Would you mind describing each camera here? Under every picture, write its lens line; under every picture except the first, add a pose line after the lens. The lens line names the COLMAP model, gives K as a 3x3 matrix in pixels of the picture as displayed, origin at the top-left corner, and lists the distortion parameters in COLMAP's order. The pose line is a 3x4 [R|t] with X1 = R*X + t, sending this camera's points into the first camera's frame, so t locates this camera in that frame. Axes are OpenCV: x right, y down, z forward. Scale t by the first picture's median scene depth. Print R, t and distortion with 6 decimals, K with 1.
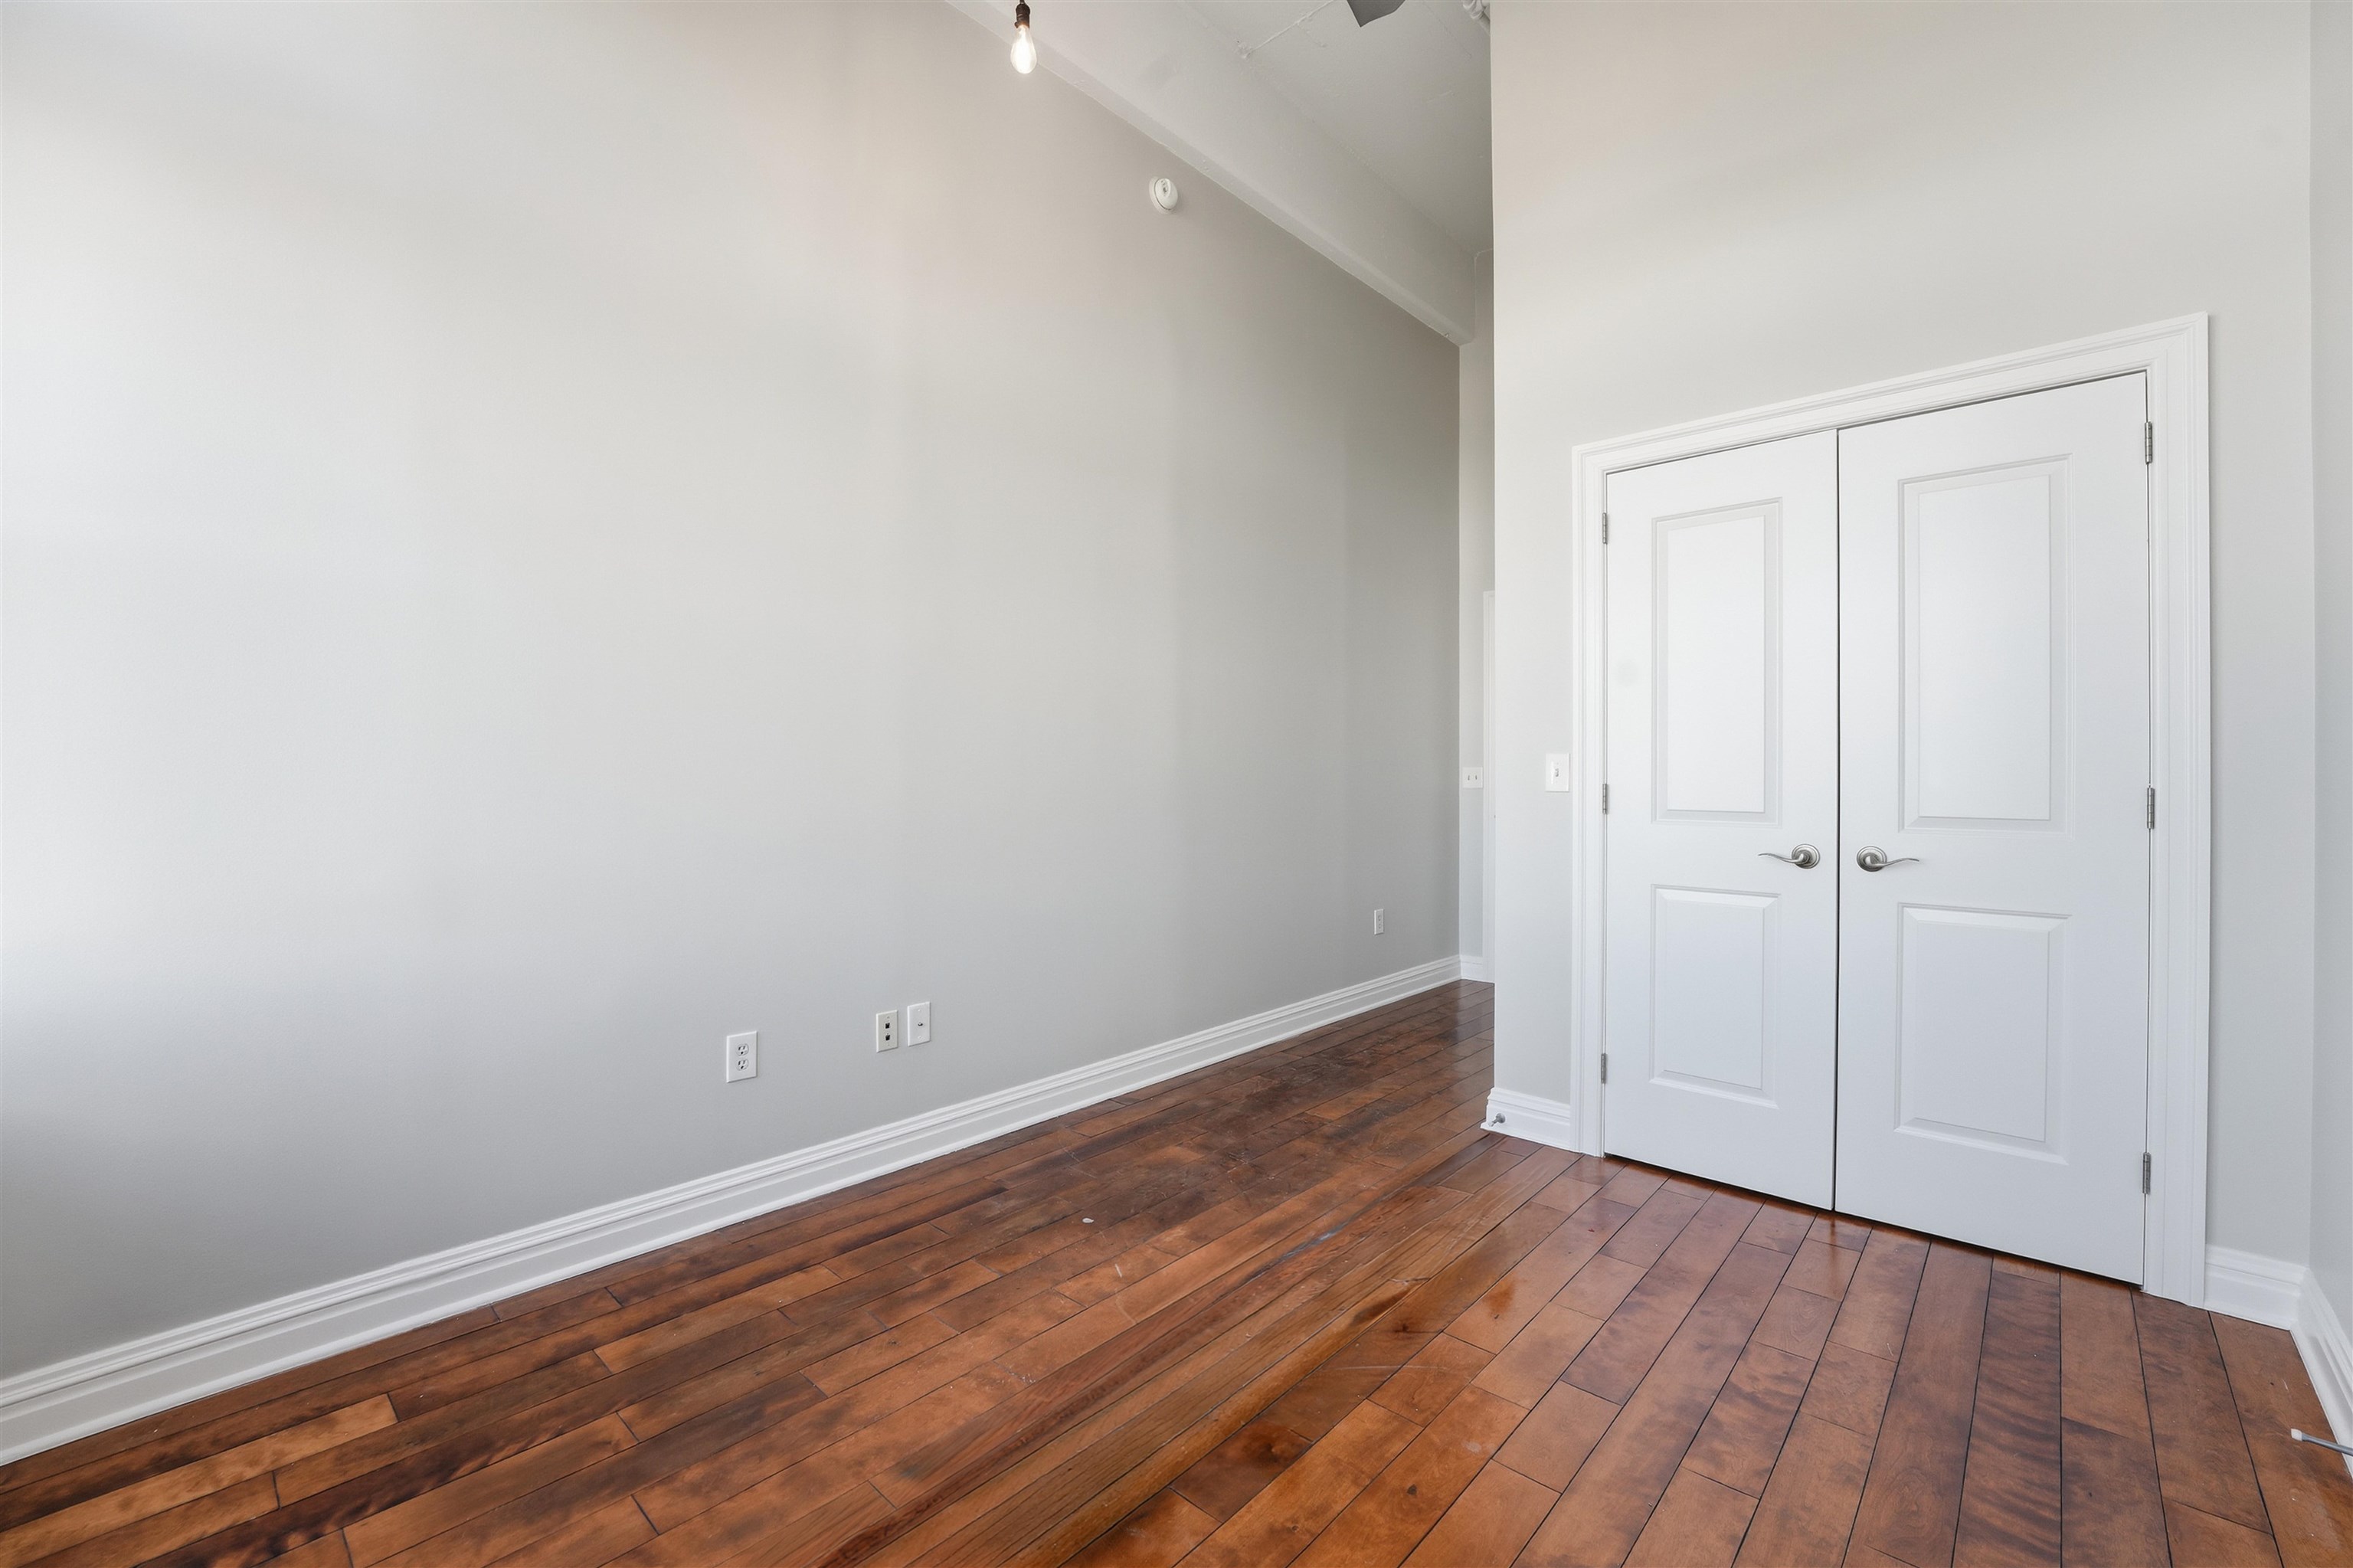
lens RADIAL K [[971.9, 0, 1201.0], [0, 971.9, 792.7], [0, 0, 1]] dist [-0.032446, 0.004442]
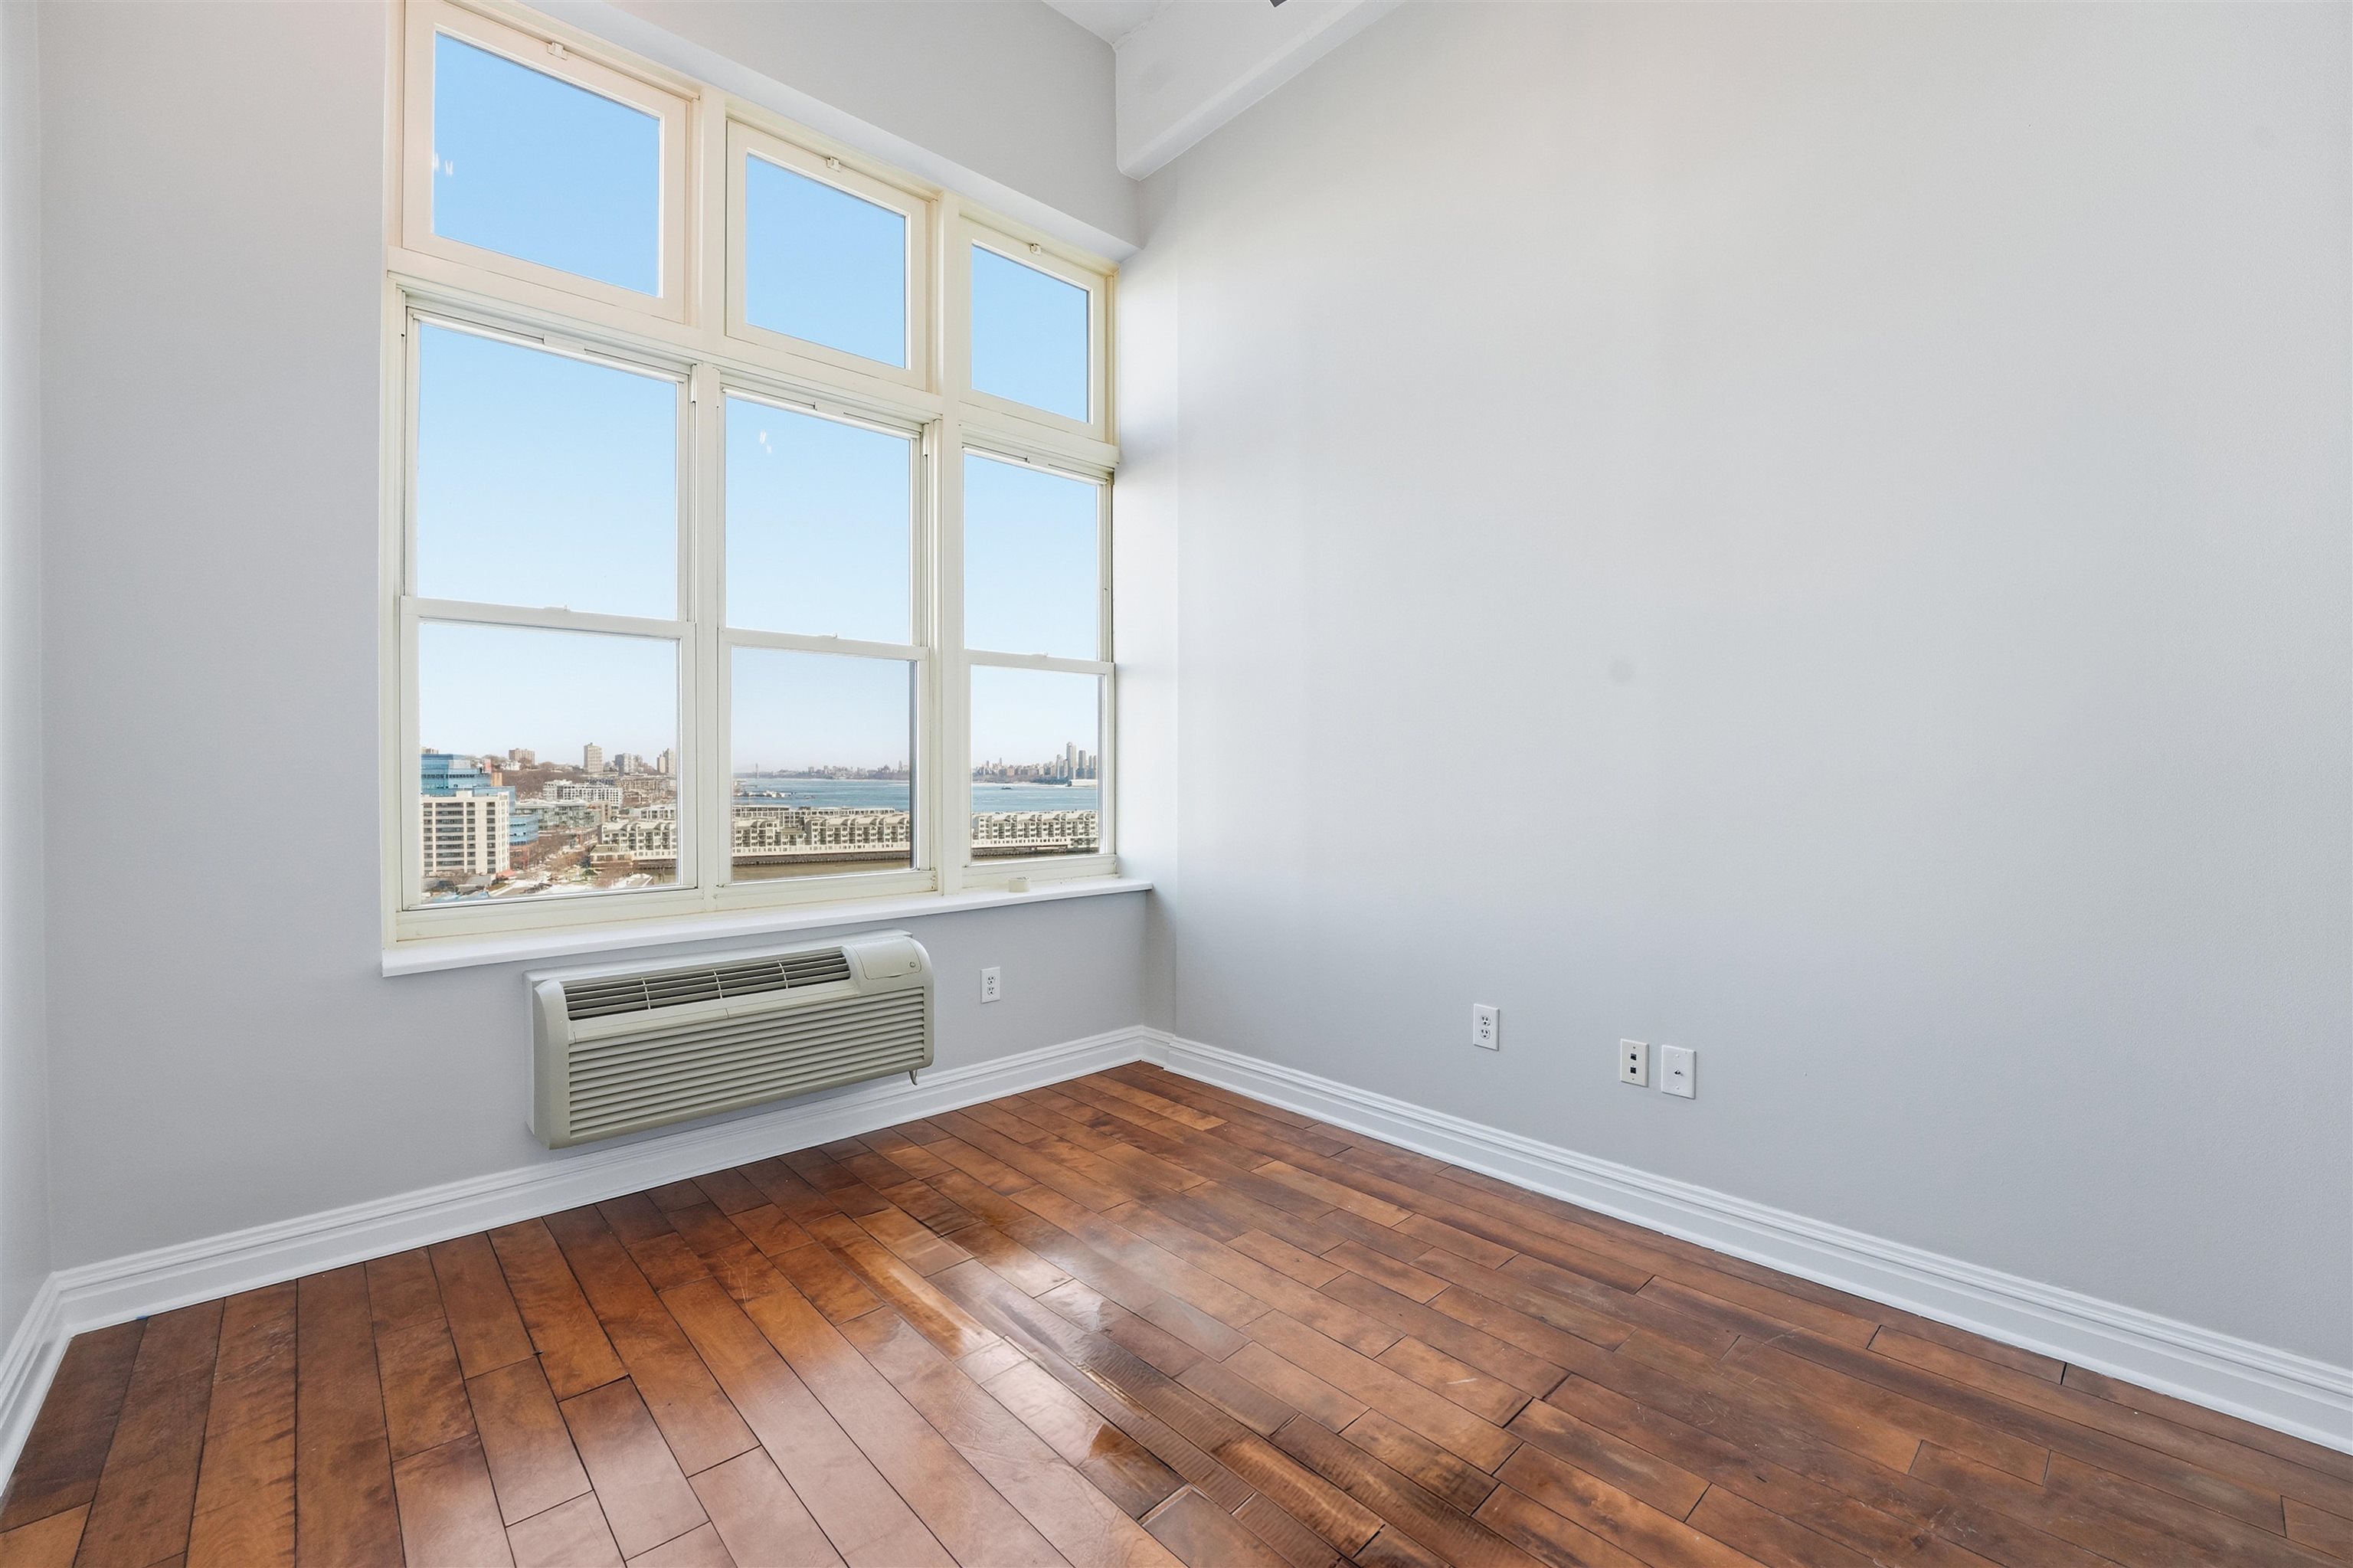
lens RADIAL K [[971.9, 0, 1158.4], [0, 971.9, 784.2], [0, 0, 1]] dist [-0.032446, 0.004442]
pose [[-0.112281, 0.011743, -0.993607, 0.797360], [-0.015275, 0.999792, 0.013542, -0.018018], [0.993559, 0.016698, -0.112078, 0.886189]]
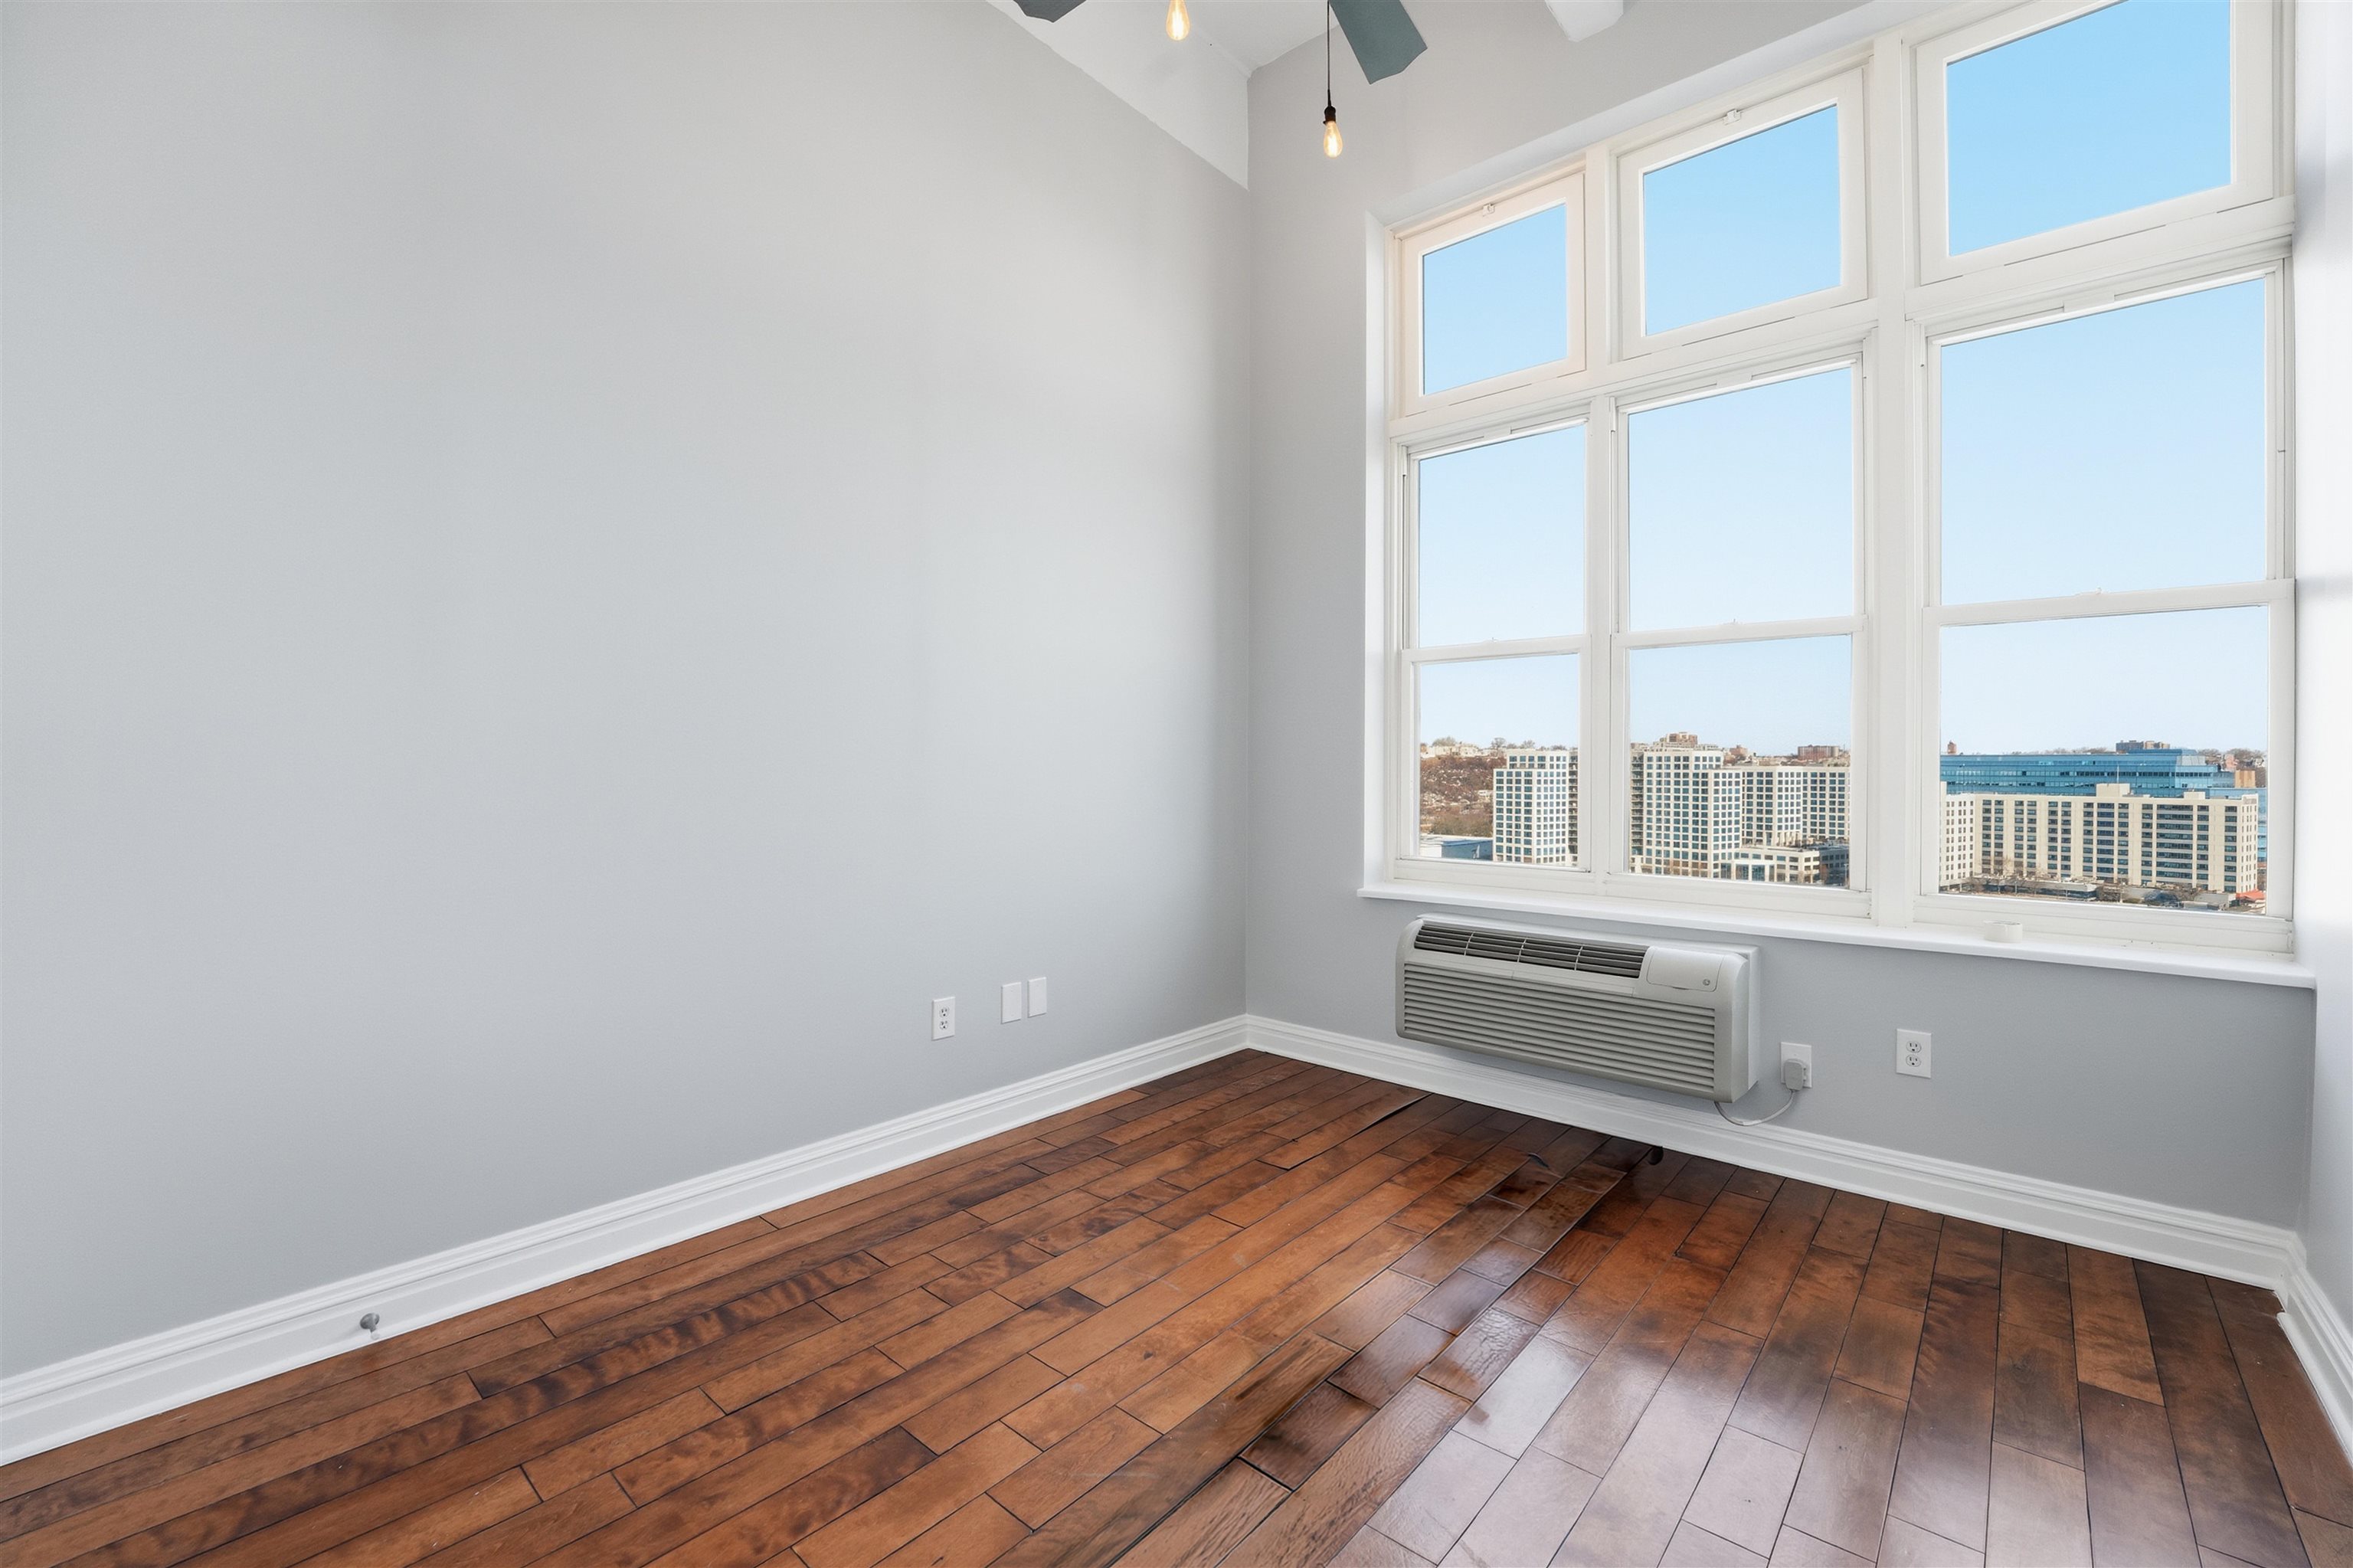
lens RADIAL K [[971.9, 0, 1174.8], [0, 971.9, 779.5], [0, 0, 1]] dist [-0.032446, 0.004442]
pose [[-0.999952, -0.005016, 0.008394, 0.133247], [-0.004761, 0.999535, 0.030127, -0.032390], [-0.008541, 0.030085, -0.999511, 1.634164]]
